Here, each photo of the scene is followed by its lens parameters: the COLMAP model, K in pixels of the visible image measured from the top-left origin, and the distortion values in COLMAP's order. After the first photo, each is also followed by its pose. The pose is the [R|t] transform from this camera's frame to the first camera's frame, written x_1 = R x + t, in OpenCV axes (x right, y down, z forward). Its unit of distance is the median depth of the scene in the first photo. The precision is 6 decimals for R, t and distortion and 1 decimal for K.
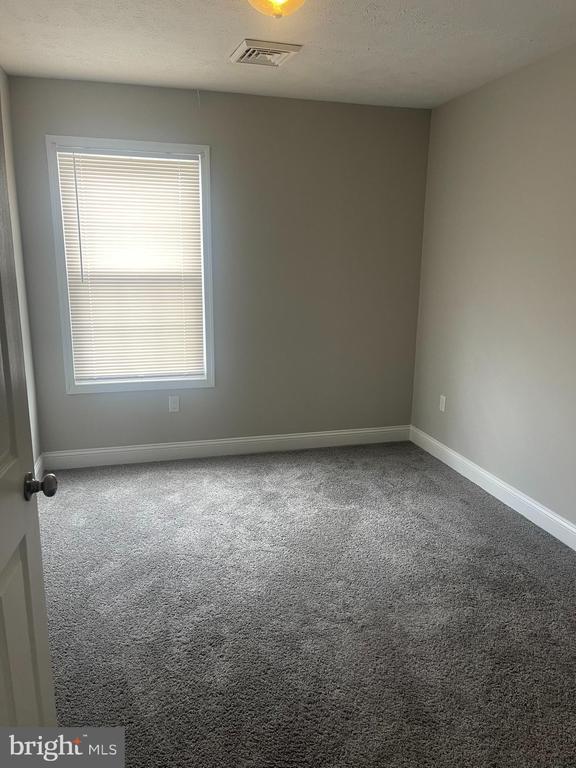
lens RADIAL K [[542.5, 0, 305.5], [0, 542.5, 362.1], [0, 0, 1]] dist [0.003944, -0.000001]
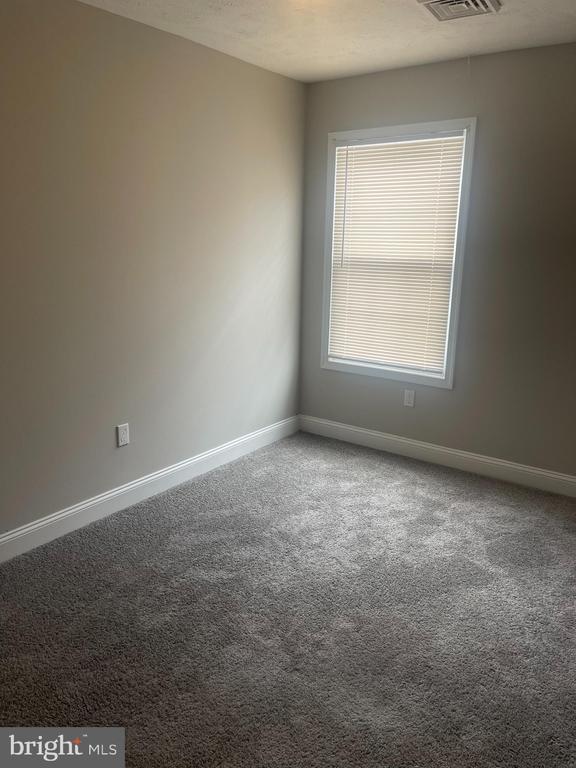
lens RADIAL K [[550.8, 0, 259.7], [0, 550.8, 351.0], [0, 0, 1]] dist [0.054312, -0.064409]
pose [[0.648930, 0.149463, -0.746024, 0.323130], [-0.153194, 0.986102, 0.064306, -0.028801], [0.745267, 0.072556, 0.662807, 0.166768]]
